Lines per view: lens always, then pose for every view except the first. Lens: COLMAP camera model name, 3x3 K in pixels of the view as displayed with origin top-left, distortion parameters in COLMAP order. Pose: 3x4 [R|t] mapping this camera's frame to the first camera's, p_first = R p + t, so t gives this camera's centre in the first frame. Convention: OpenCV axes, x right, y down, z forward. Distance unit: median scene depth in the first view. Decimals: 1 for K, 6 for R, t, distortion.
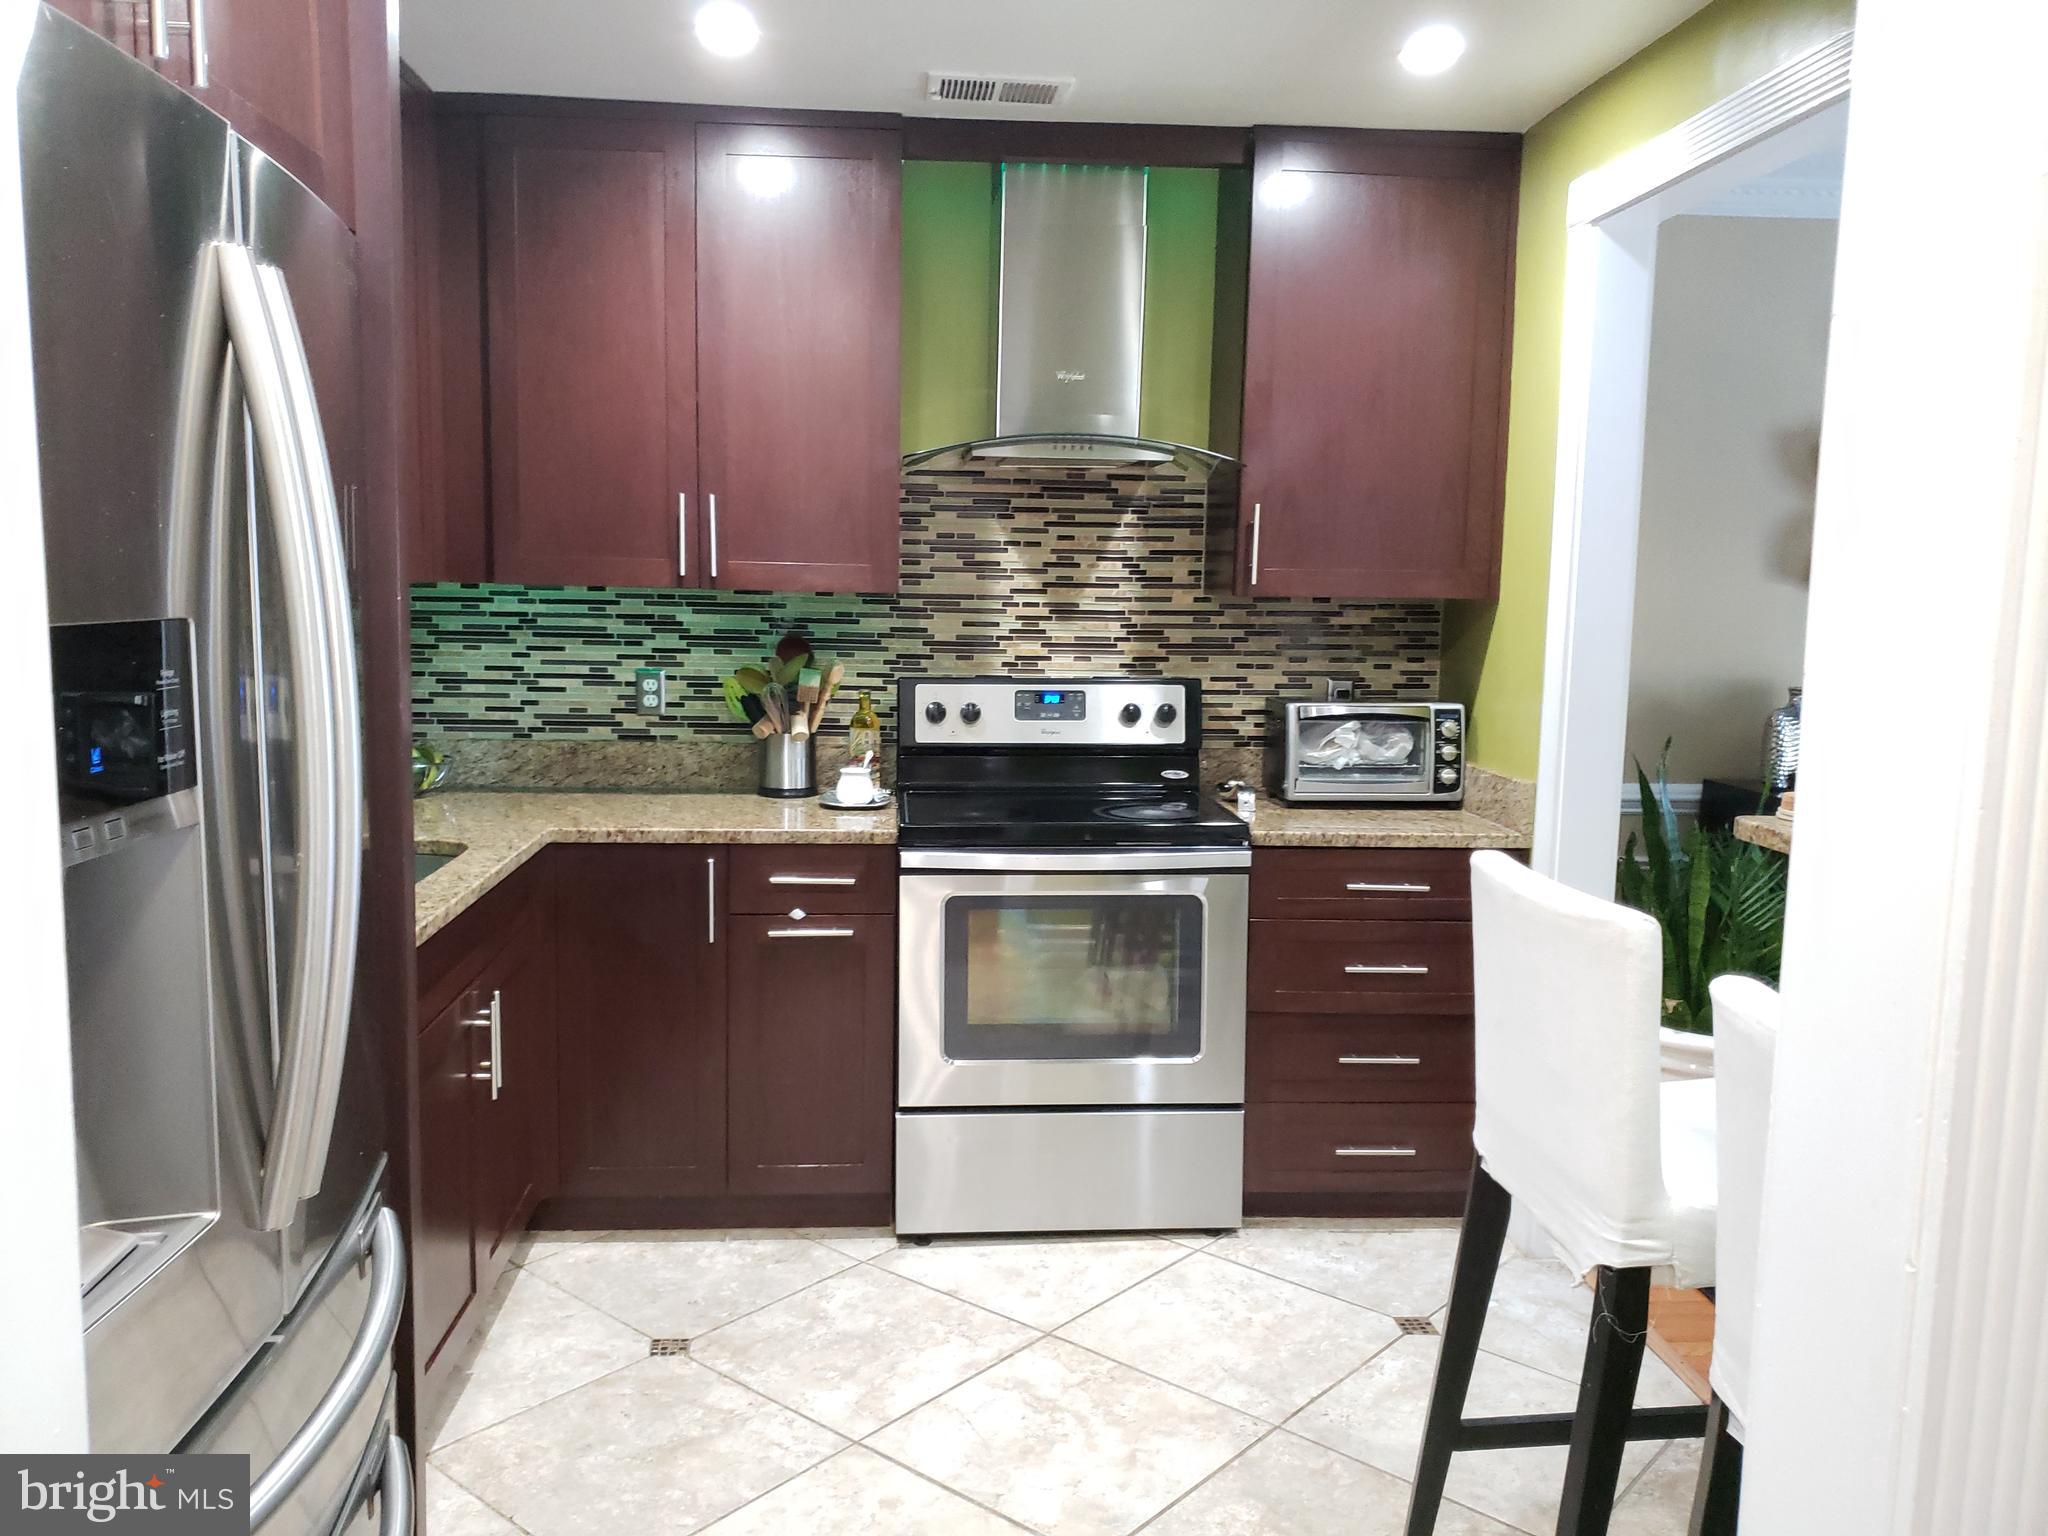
lens RADIAL K [[1616.7, 0, 970.7], [0, 1616.7, 769.3], [0, 0, 1]] dist [-0.000408, 0.029440]
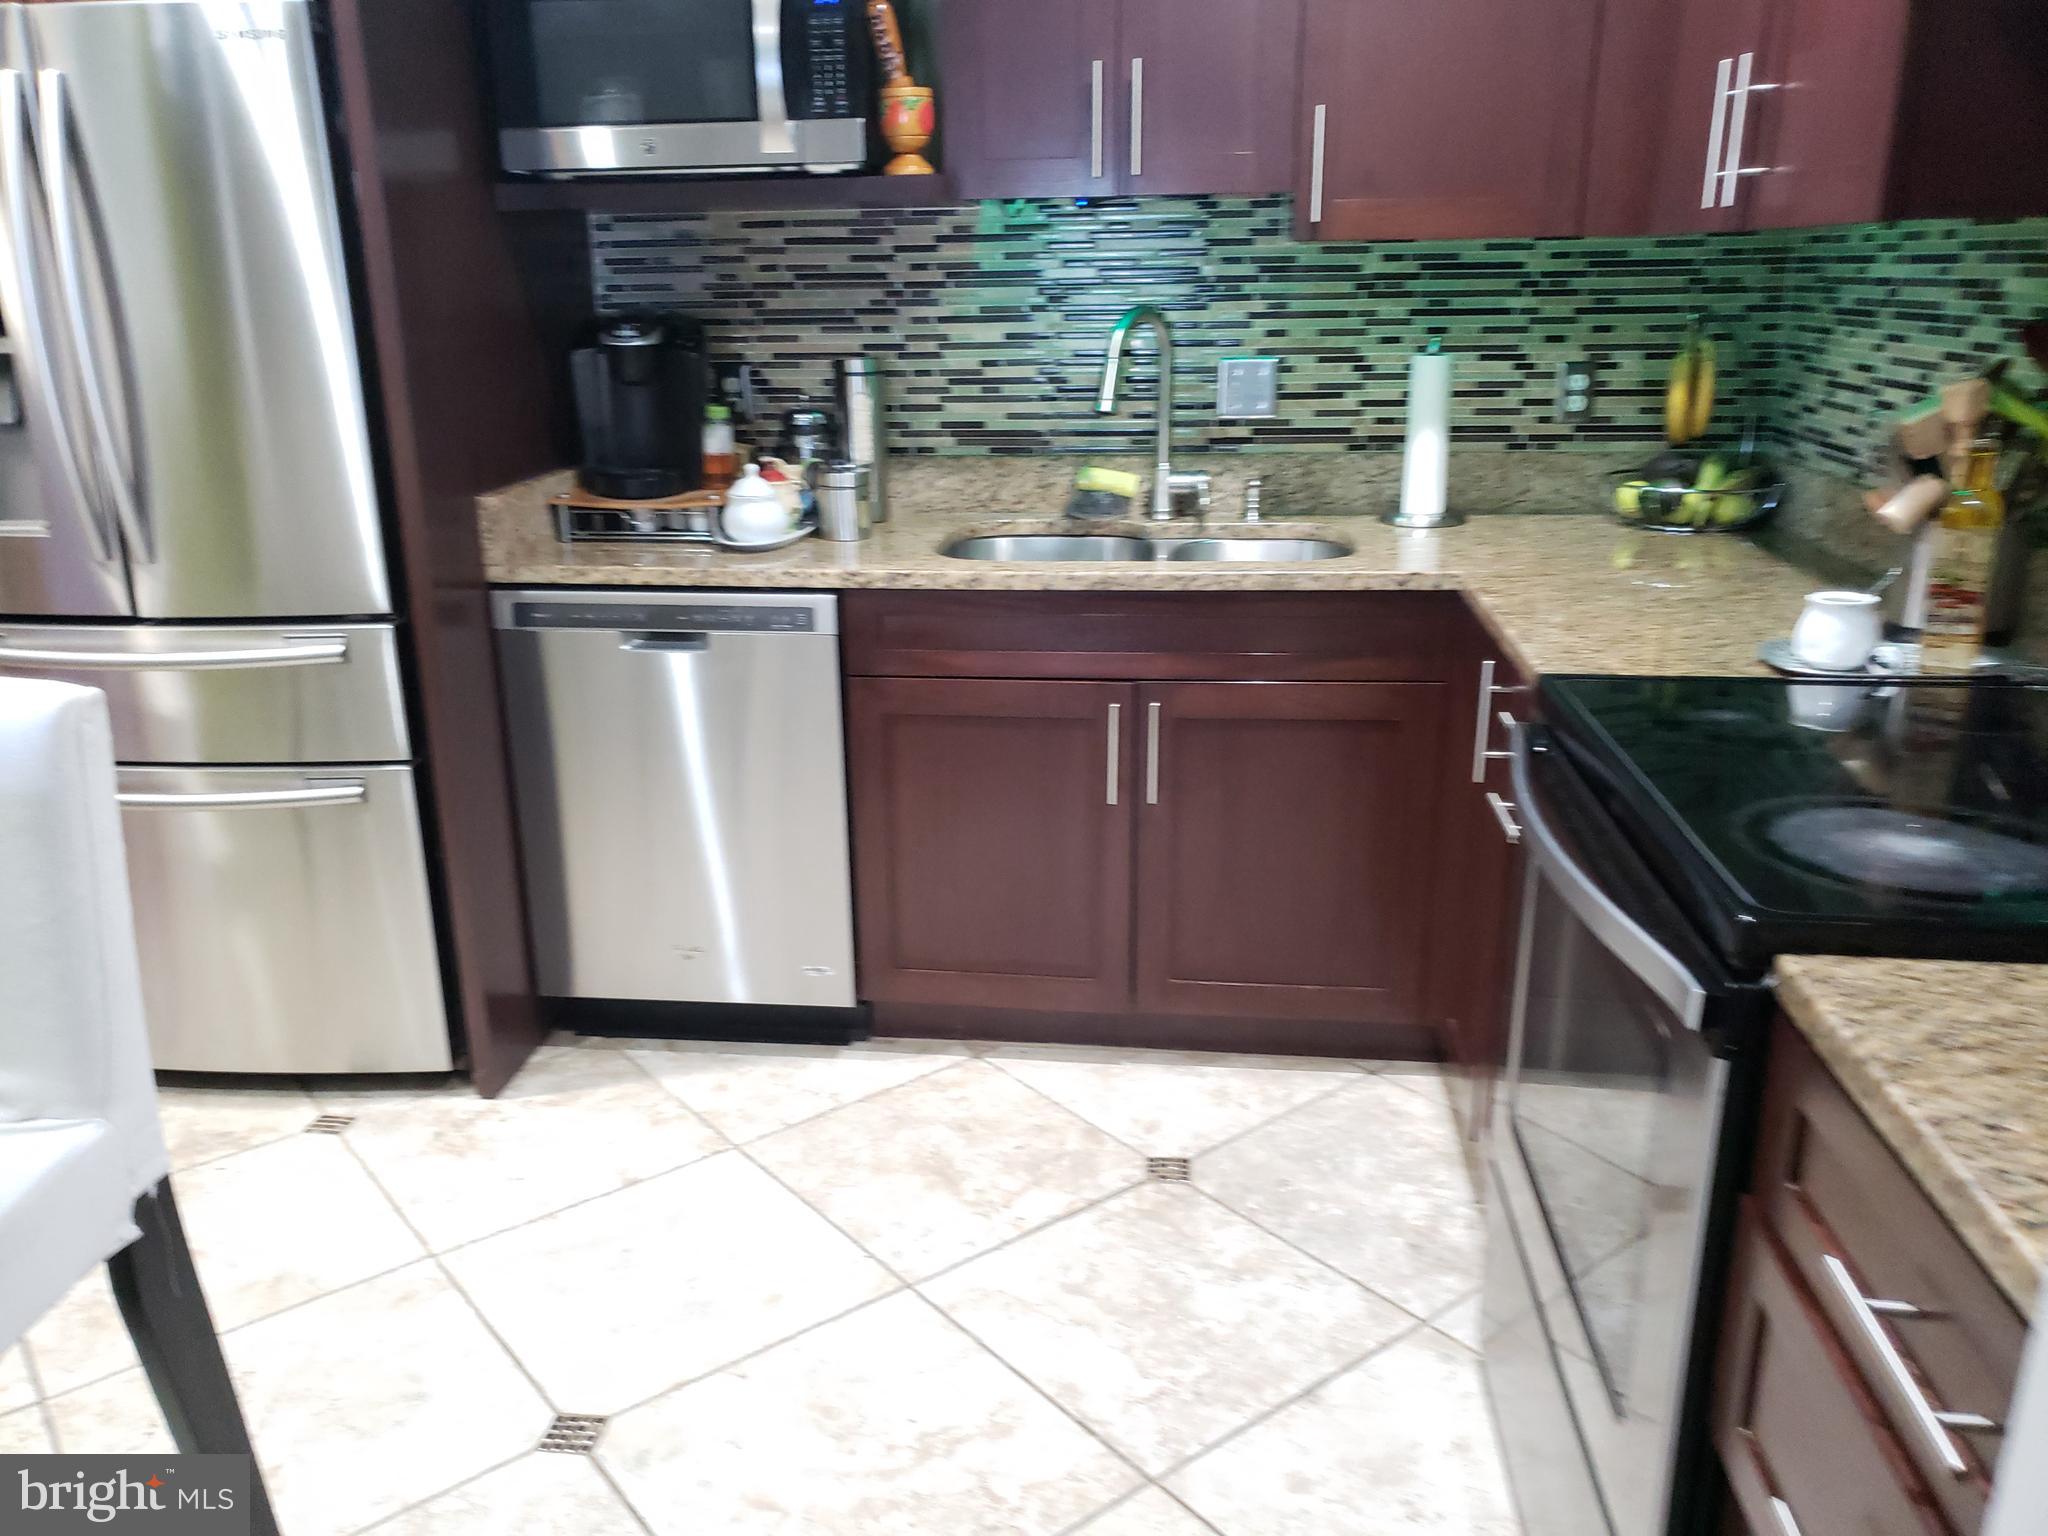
lens RADIAL K [[1595.8, 0, 996.8], [0, 1595.8, 787.4], [0, 0, 1]] dist [0.028344, -0.025675]
pose [[-0.182594, 0.292570, -0.938649, 0.570768], [-0.107237, 0.943077, 0.314811, -0.090049], [0.977323, 0.158140, -0.140825, 1.011056]]
